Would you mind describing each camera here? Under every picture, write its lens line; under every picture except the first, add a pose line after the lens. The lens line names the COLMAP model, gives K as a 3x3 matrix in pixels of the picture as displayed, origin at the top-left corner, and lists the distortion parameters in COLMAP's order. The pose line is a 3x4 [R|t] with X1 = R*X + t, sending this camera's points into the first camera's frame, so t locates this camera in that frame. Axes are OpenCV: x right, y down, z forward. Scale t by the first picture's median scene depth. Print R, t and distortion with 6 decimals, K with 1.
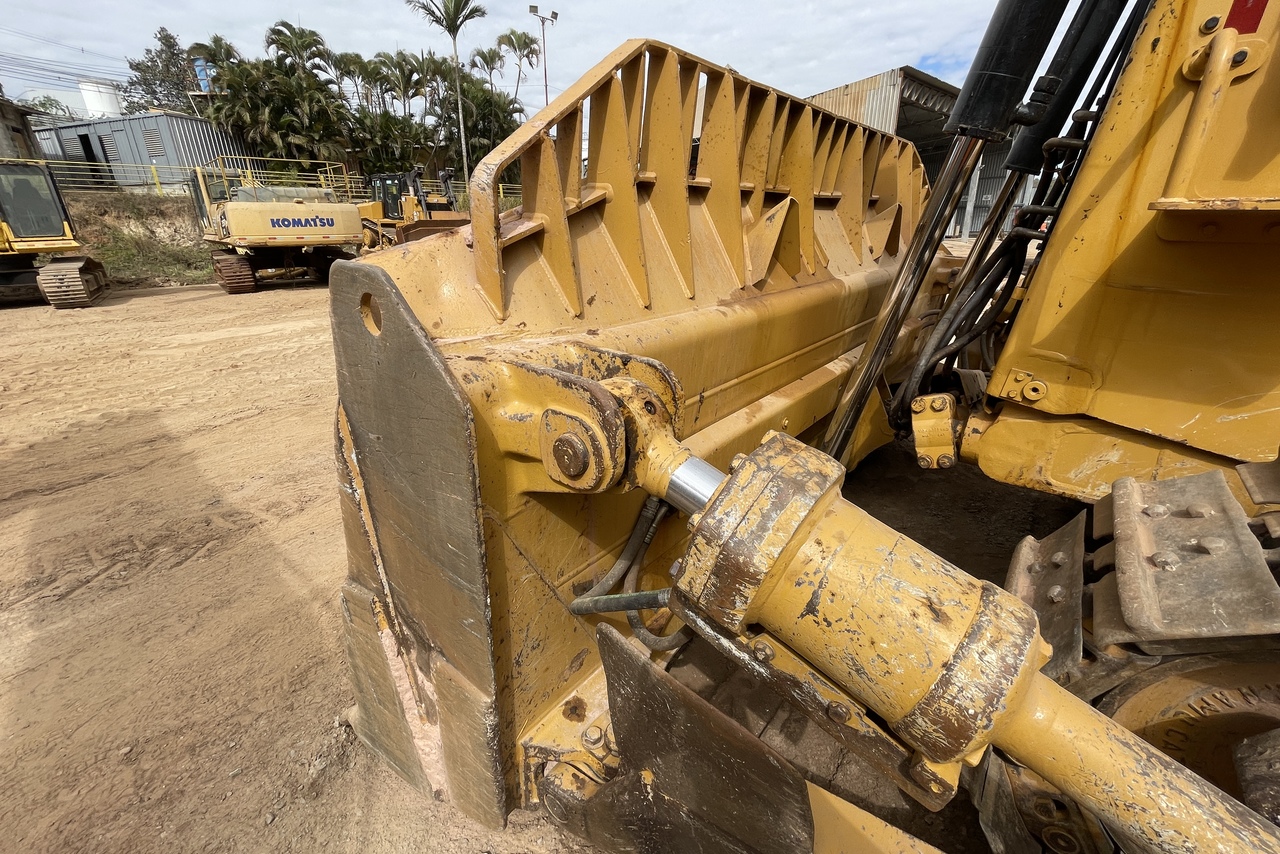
lens RADIAL K [[558.4, 0, 644.2], [0, 558.4, 430.5], [0, 0, 1]] dist [0.001023, 0.000084]
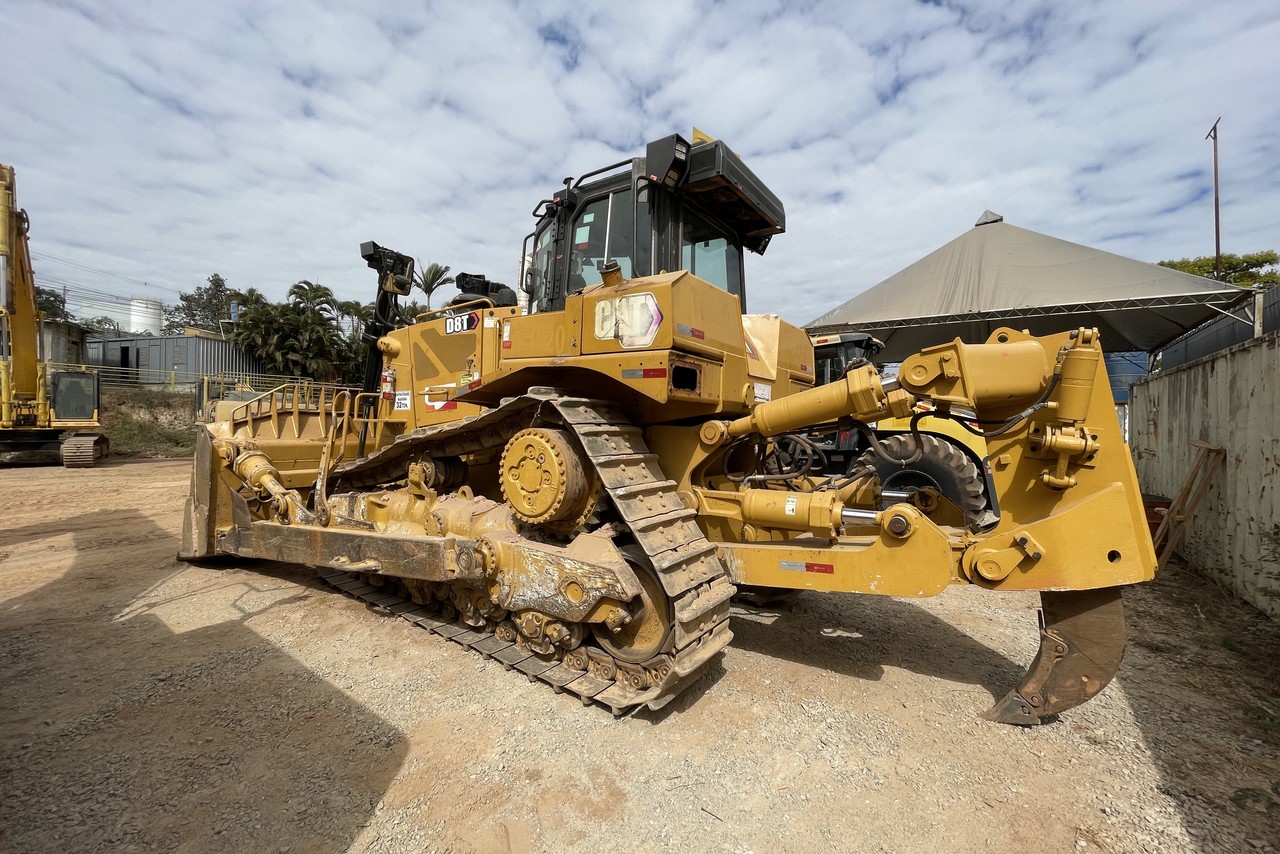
lens RADIAL K [[511.8, 0, 632.2], [0, 511.8, 423.1], [0, 0, 1]] dist [-0.005933, 0.001018]
pose [[0.997537, 0.033700, 0.061522, 0.108454], [-0.009770, 0.935239, -0.353881, 0.045634], [-0.069464, 0.352408, 0.933265, -0.127944]]
